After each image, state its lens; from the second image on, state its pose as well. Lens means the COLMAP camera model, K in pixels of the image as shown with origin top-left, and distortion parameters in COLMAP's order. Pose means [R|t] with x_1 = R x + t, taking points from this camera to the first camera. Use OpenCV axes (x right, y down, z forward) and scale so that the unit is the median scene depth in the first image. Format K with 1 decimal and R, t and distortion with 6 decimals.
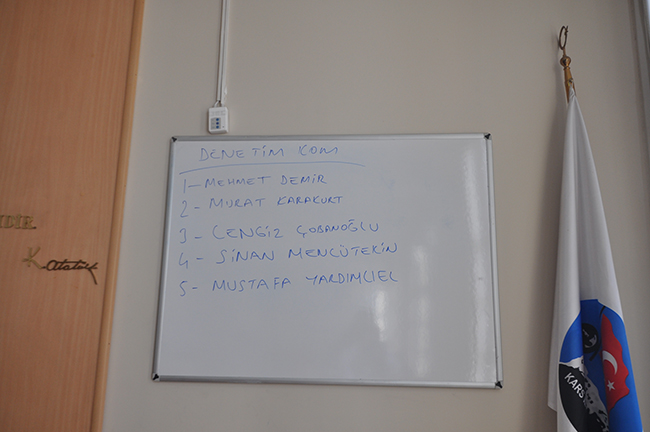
lens RADIAL K [[522.0, 0, 325.0], [0, 522.0, 216.0], [0, 0, 1]] dist [0.003746, -0.007208]
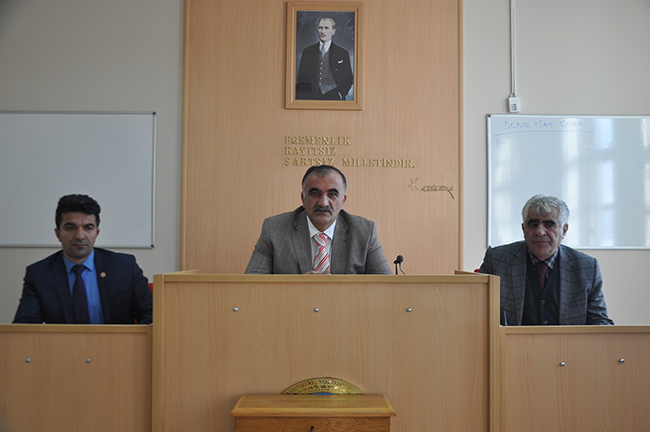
lens RADIAL K [[592.3, 0, 325.0], [0, 592.3, 216.0], [0, 0, 1]] dist [-0.008170, -0.002686]
pose [[0.995741, -0.007675, 0.091879, -1.055522], [-0.007058, 0.987260, 0.158960, -0.132013], [-0.091928, -0.158932, 0.983000, -0.974276]]
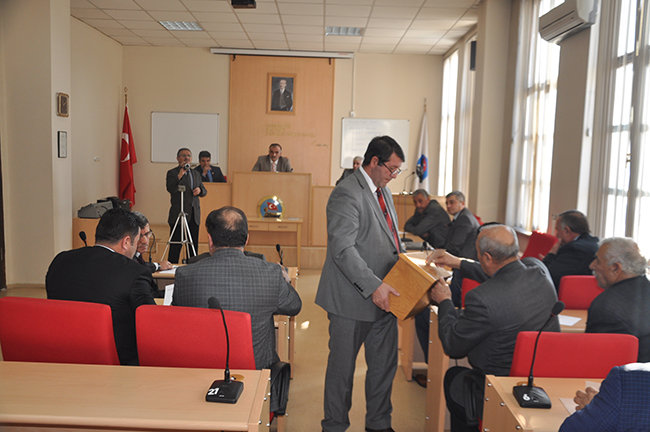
lens RADIAL K [[634.7, 0, 325.0], [0, 634.7, 216.0], [0, 0, 1]] dist [-0.013828, -0.006439]
pose [[0.995613, 0.008226, 0.093200, -1.007230], [-0.035563, 0.954635, 0.295646, -1.021839], [-0.086540, -0.297664, 0.950740, -4.808827]]
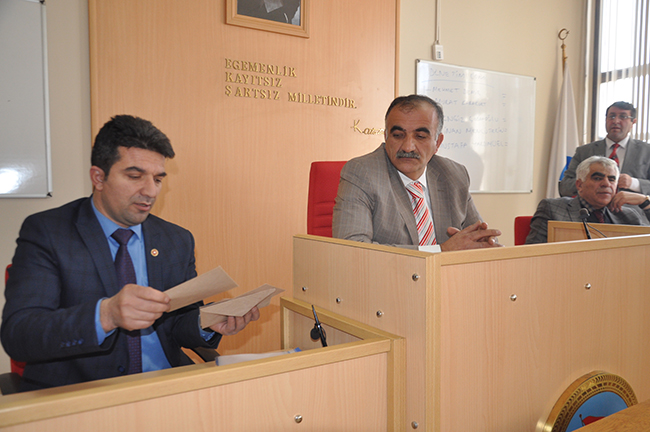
lens RADIAL K [[522.0, 0, 325.0], [0, 522.0, 216.0], [0, 0, 1]] dist [0.003746, -0.007208]
pose [[0.826320, -0.049381, 0.561031, -1.614243], [-0.106462, 0.964494, 0.241696, -0.036723], [-0.553046, -0.259447, 0.791724, -0.356505]]
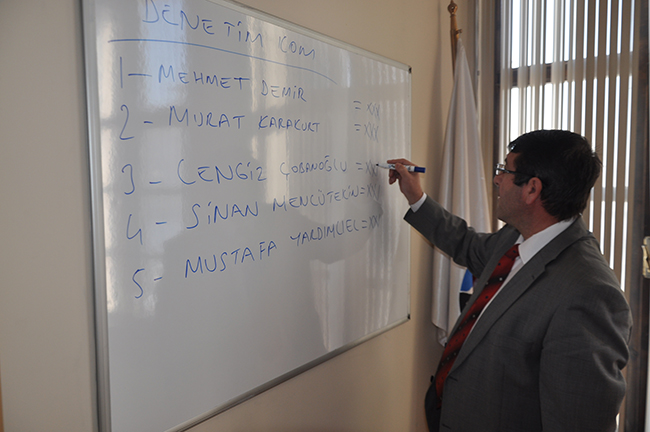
lens RADIAL K [[522.0, 0, 325.0], [0, 522.0, 216.0], [0, 0, 1]] dist [0.003746, -0.007208]
pose [[0.527461, -0.079216, 0.845878, -0.591592], [-0.157562, 0.969250, 0.189020, -0.050415], [-0.834841, -0.232979, 0.498760, 0.592734]]
